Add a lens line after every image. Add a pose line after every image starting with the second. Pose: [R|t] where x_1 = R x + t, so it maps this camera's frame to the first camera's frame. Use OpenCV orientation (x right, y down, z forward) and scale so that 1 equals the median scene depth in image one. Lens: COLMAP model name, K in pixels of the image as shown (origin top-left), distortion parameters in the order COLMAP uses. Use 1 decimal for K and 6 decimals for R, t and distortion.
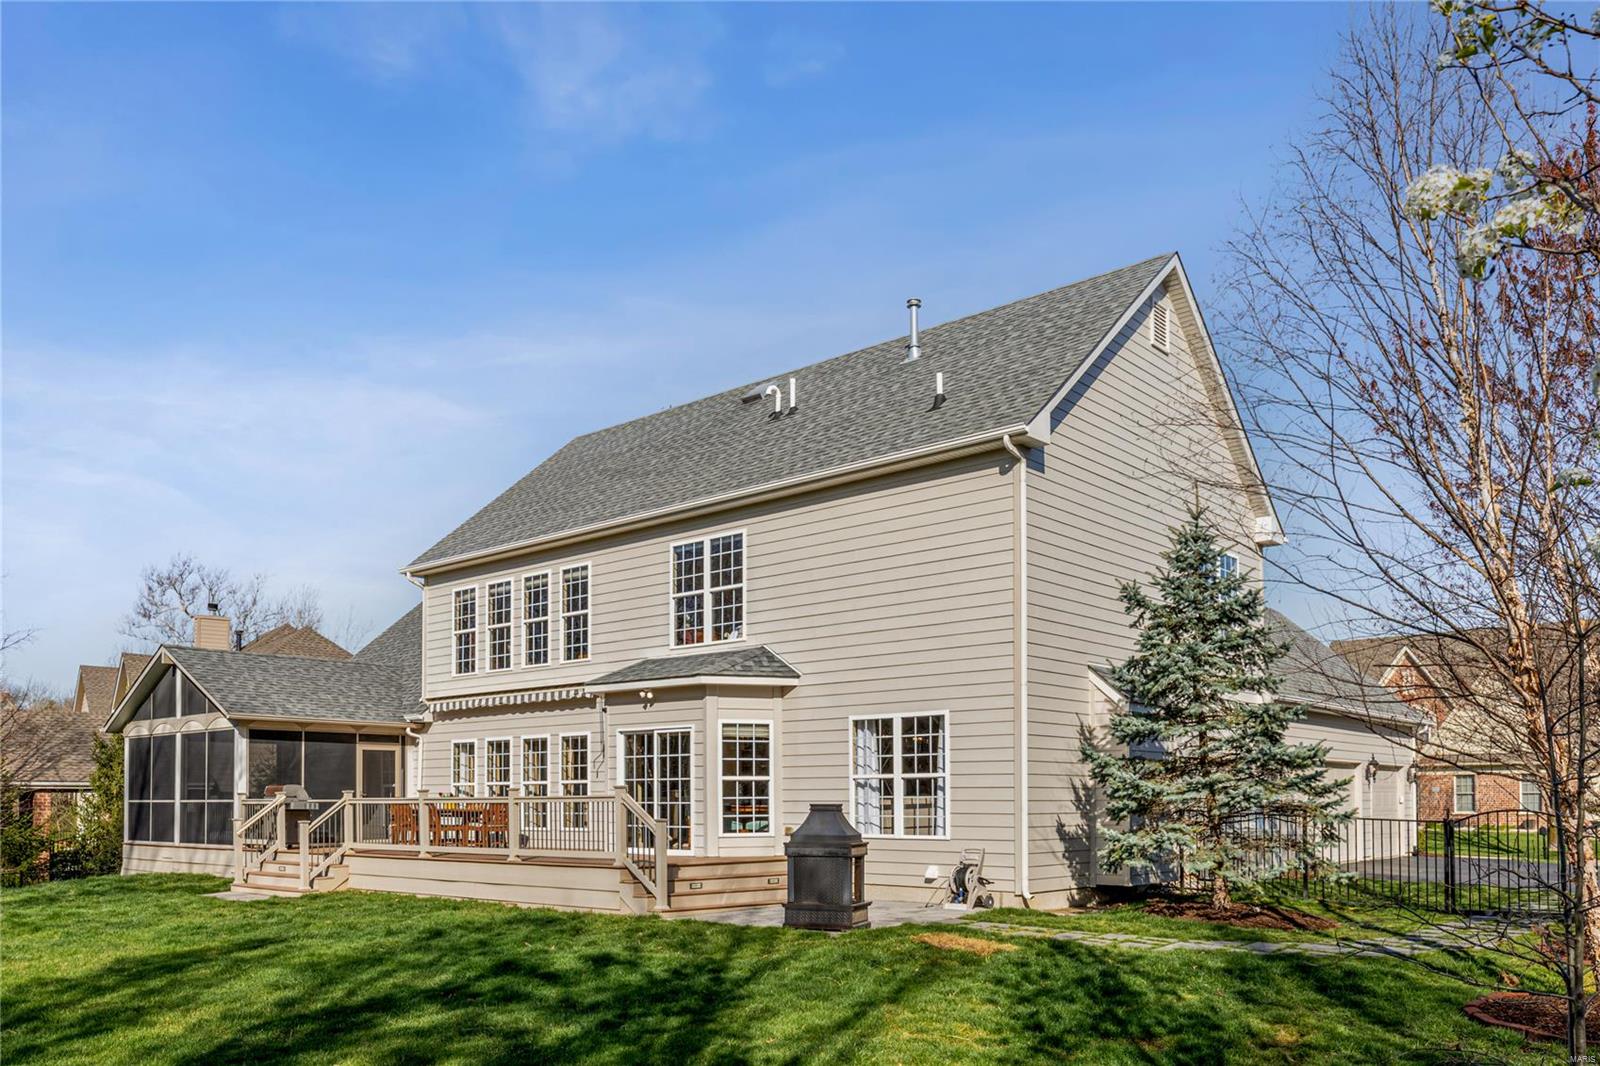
lens RADIAL K [[1215.0, 0, 800.0], [0, 1215.0, 533.0], [0, 0, 1]] dist [-0.012400, -0.003093]
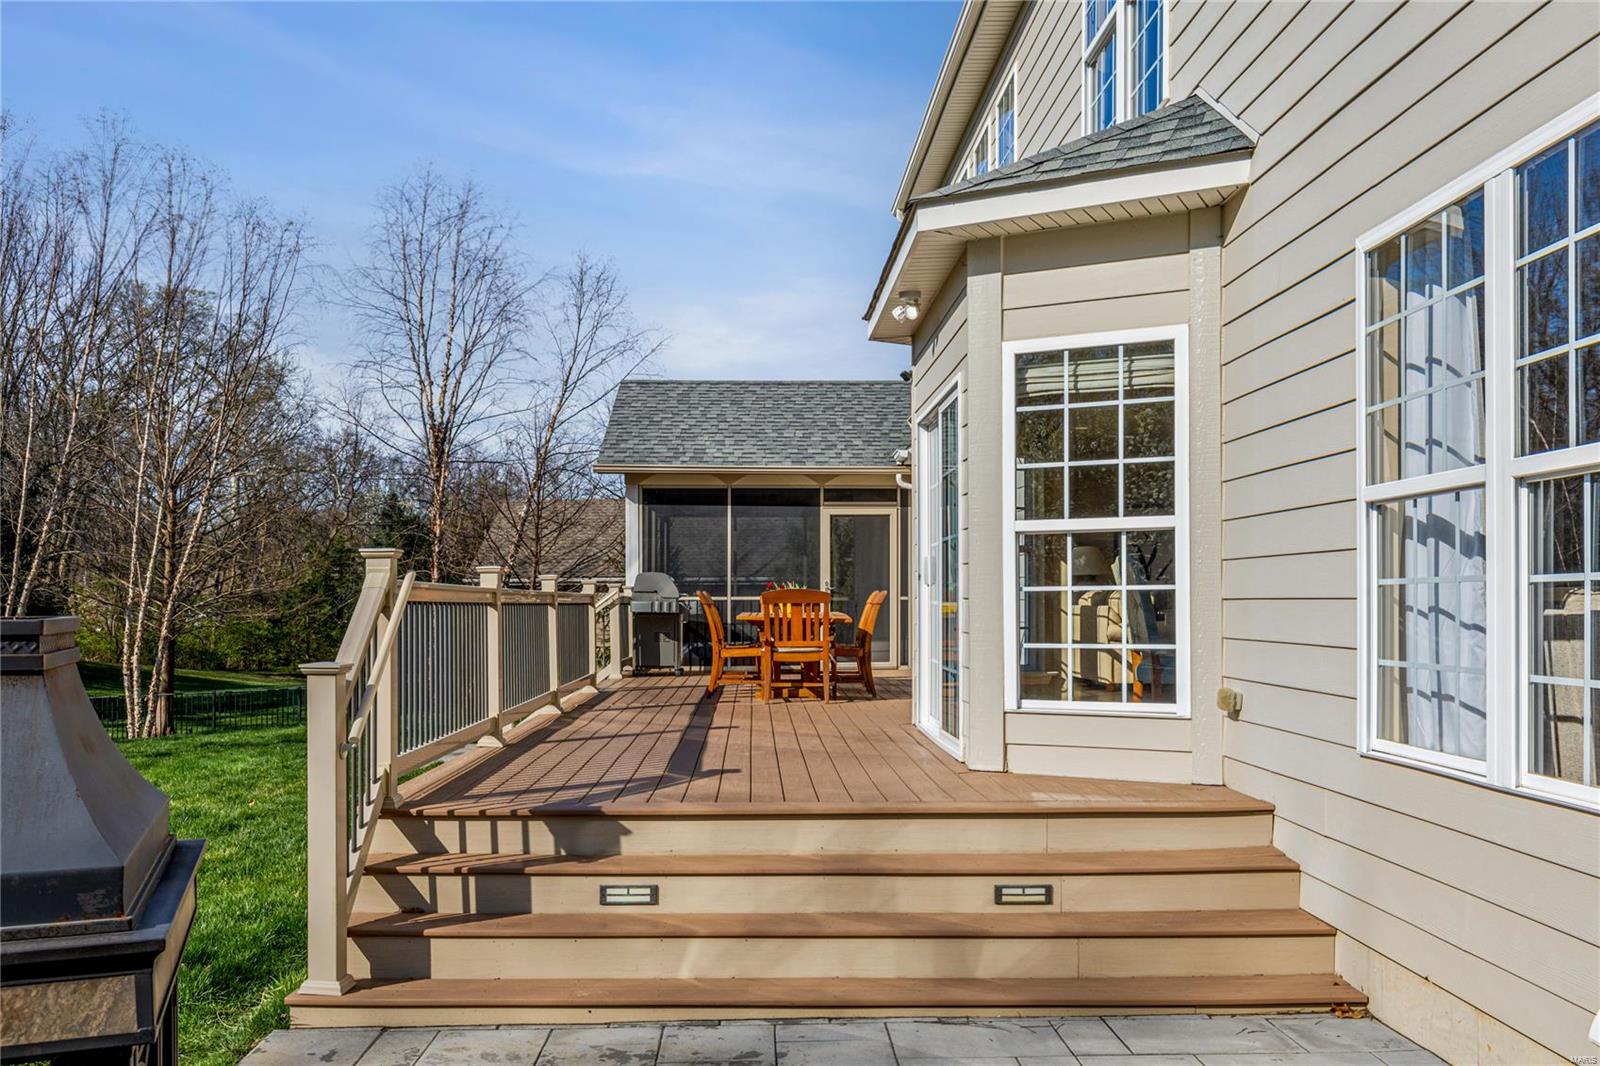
lens RADIAL K [[1347.5, 0, 800.0], [0, 1347.5, 533.0], [0, 0, 1]] dist [-0.004084, -0.000298]
pose [[0.683483, -0.034663, -0.729143, 0.135381], [0.155755, 0.982794, 0.099280, 0.143605], [0.713155, -0.181424, 0.677122, 0.648998]]
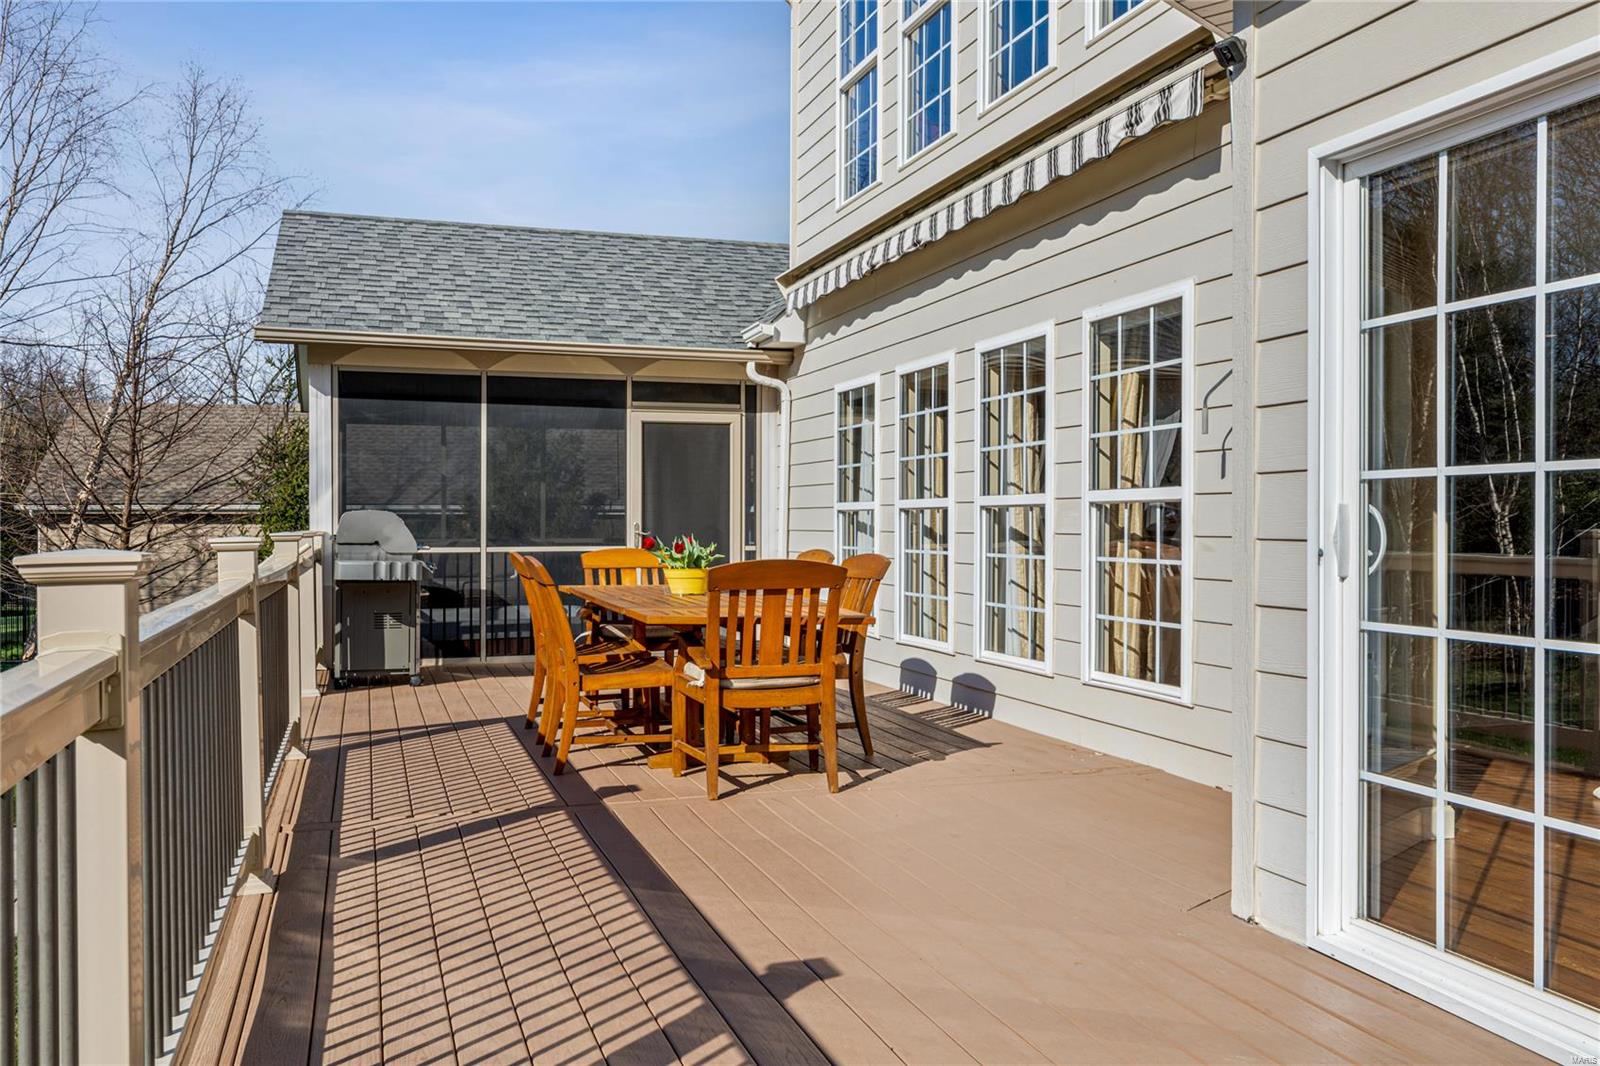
lens RADIAL K [[1338.9, 0, 803.8], [0, 1338.9, 502.8], [0, 0, 1]] dist [0.009672, 0.005603]
pose [[0.860086, -0.004237, -0.510131, -0.116052], [0.105836, 0.979691, 0.170304, 0.164213], [0.499049, -0.200466, 0.843068, 0.792118]]
